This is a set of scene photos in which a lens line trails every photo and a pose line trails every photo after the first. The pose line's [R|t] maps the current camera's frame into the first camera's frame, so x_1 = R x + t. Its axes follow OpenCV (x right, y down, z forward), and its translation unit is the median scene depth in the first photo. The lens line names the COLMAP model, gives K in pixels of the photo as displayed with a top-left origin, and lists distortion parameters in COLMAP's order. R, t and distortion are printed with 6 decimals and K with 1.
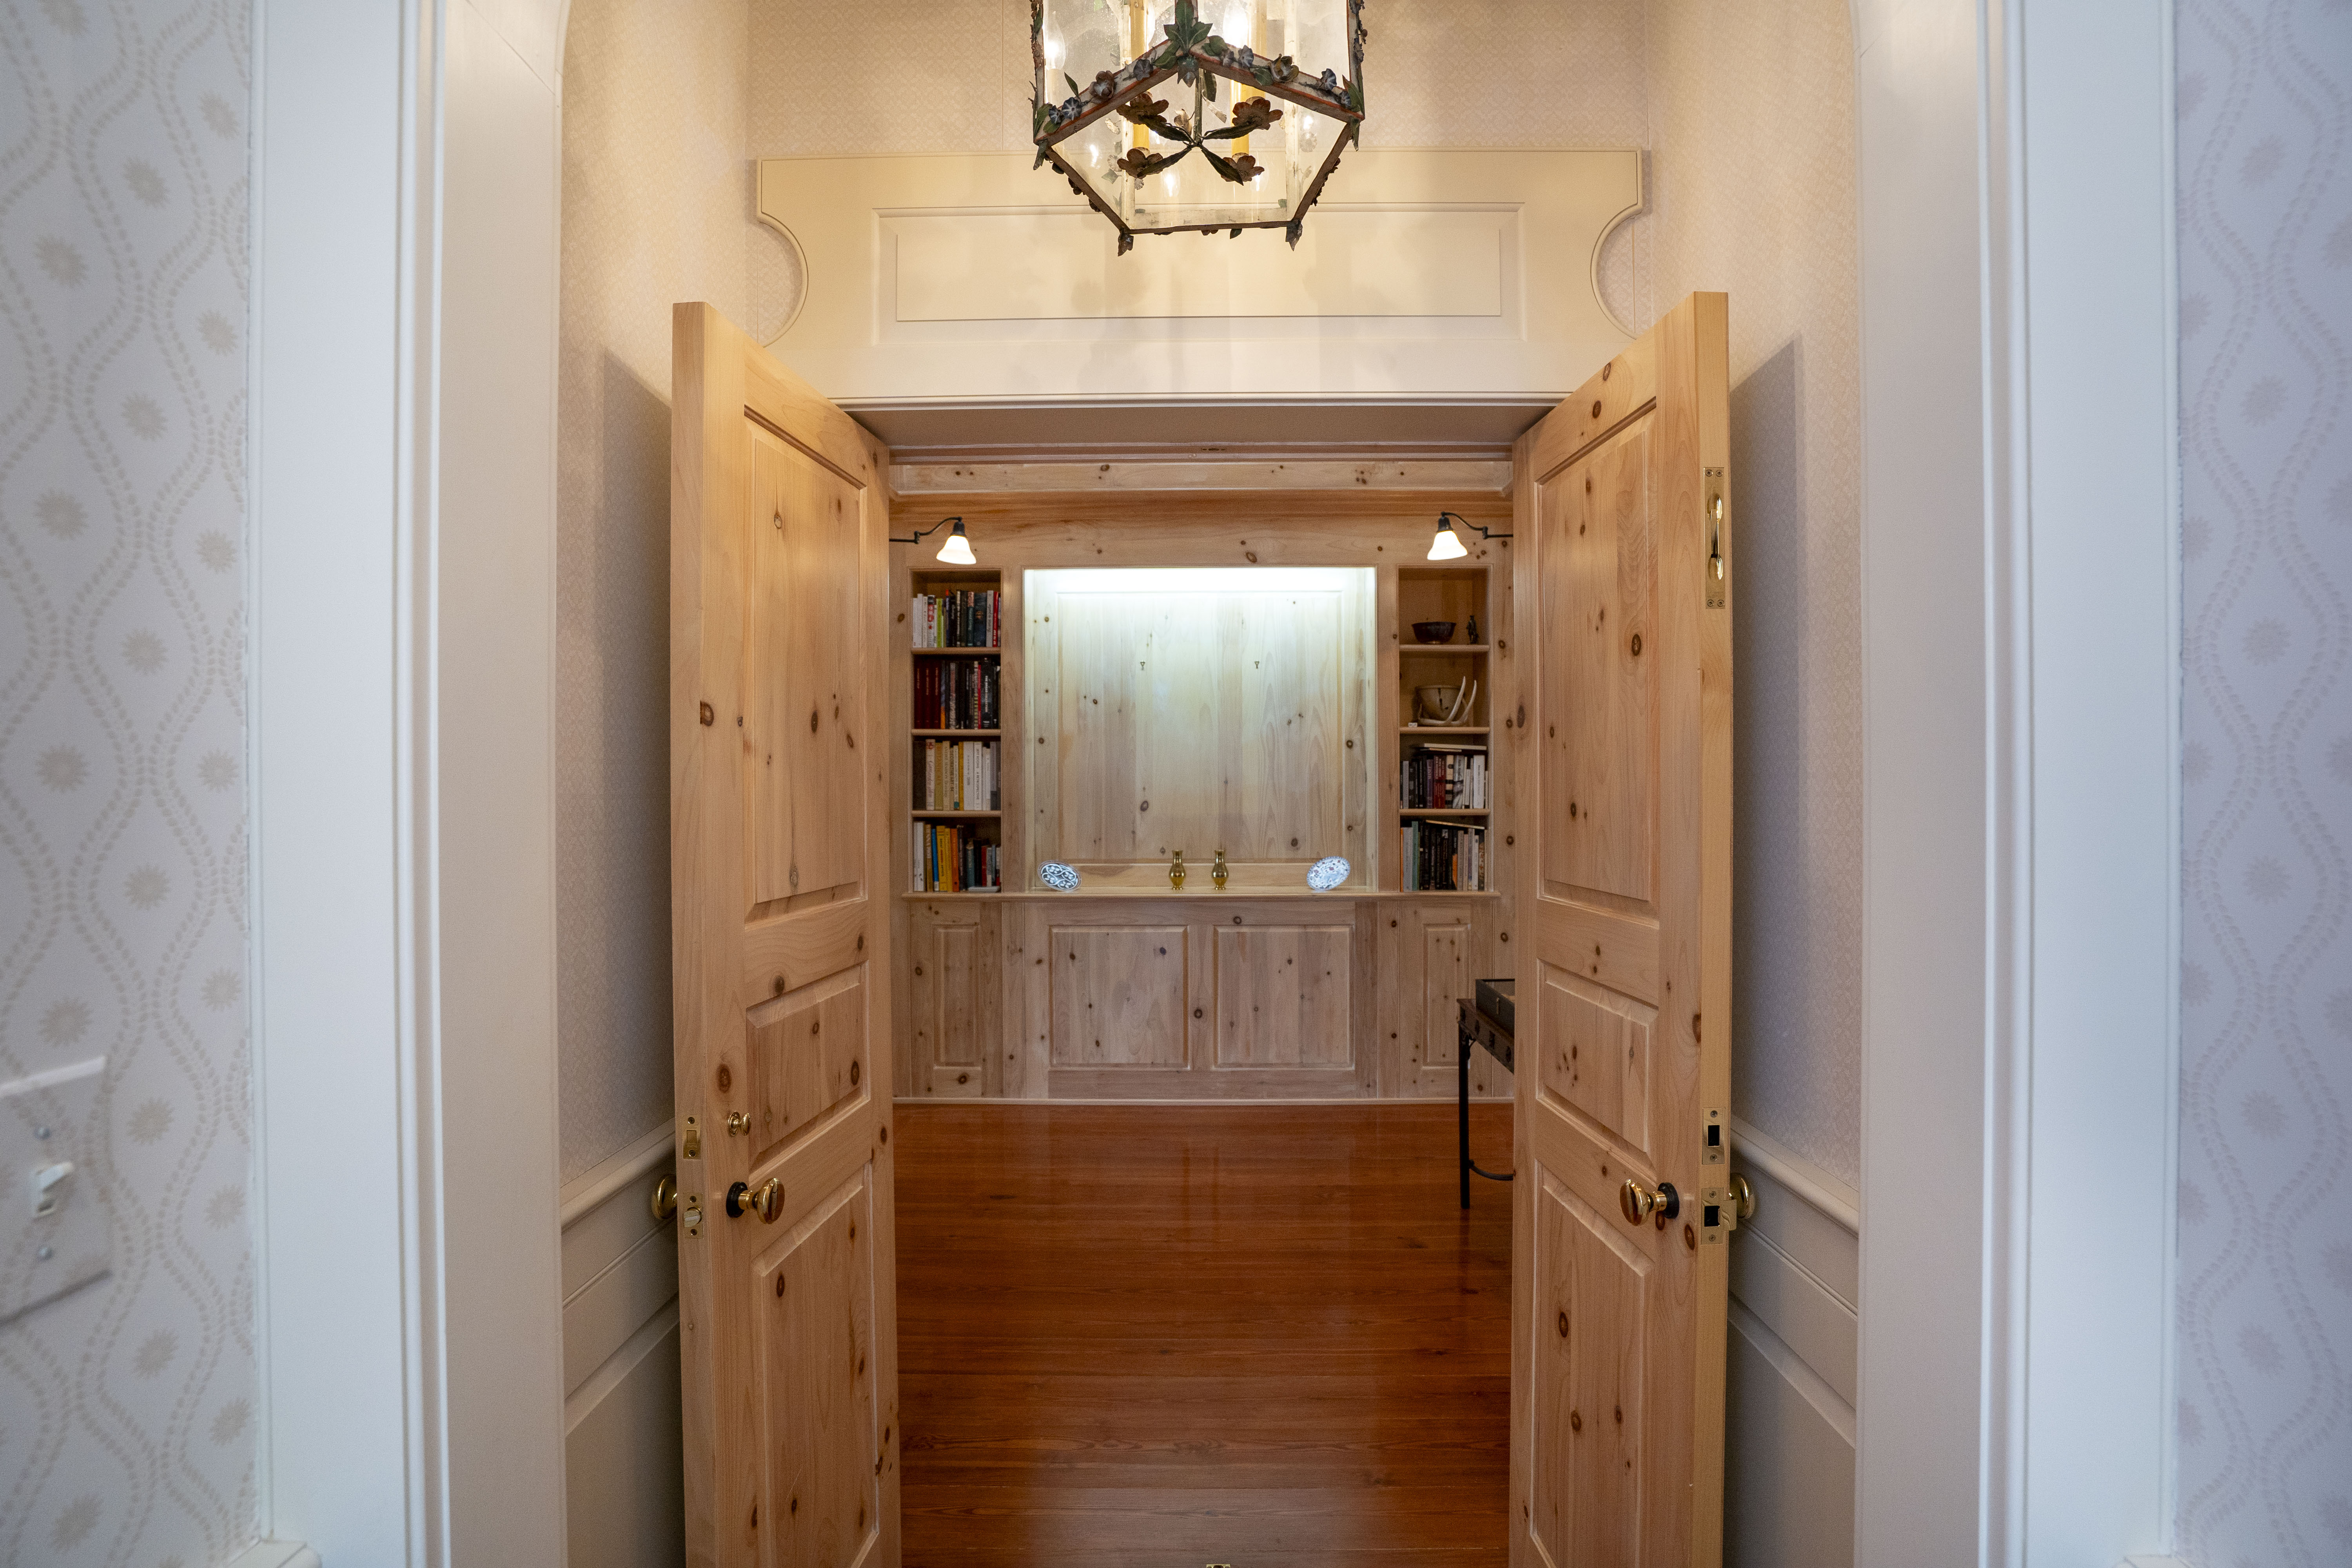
lens RADIAL K [[1079.2, 0, 1171.3], [0, 1079.2, 787.7], [0, 0, 1]] dist [-0.039375, 0.000809]
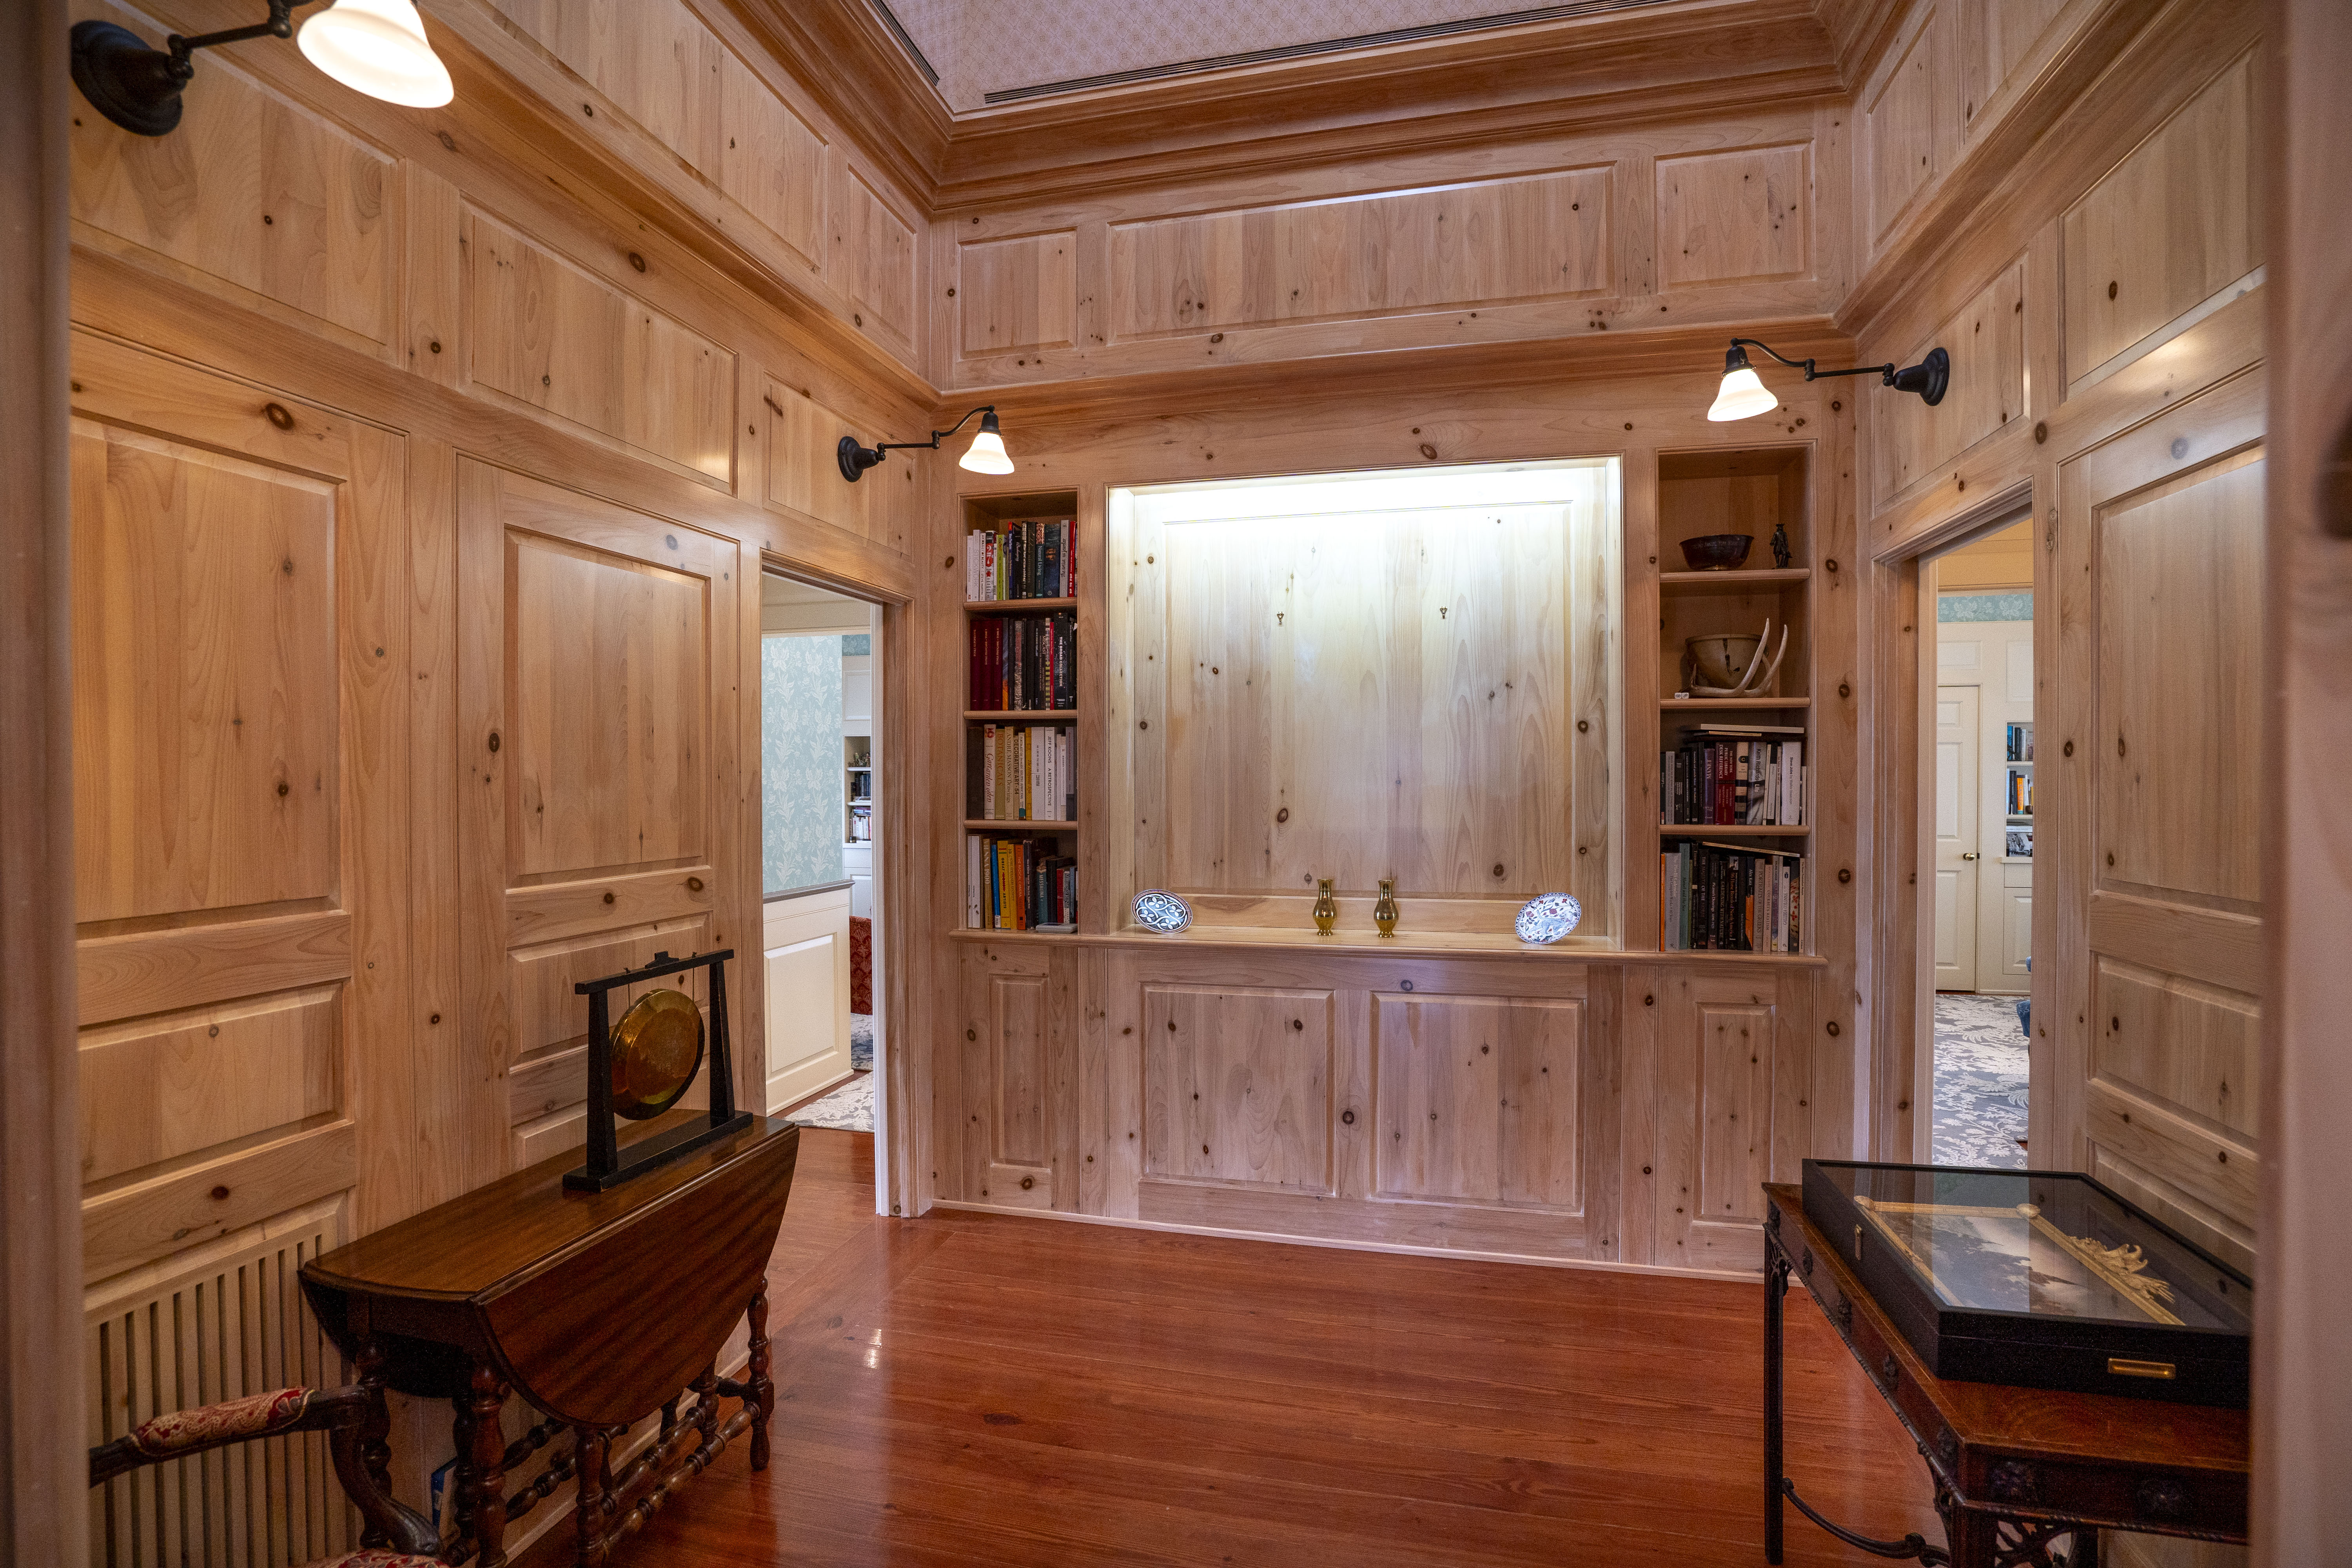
lens RADIAL K [[1079.2, 0, 1187.2], [0, 1079.2, 788.0], [0, 0, 1]] dist [-0.039375, 0.000809]
pose [[0.977549, 0.003167, -0.210683, 0.068032], [-0.001520, 0.999967, 0.007978, -0.007245], [0.210701, -0.007479, 0.977522, 0.303084]]
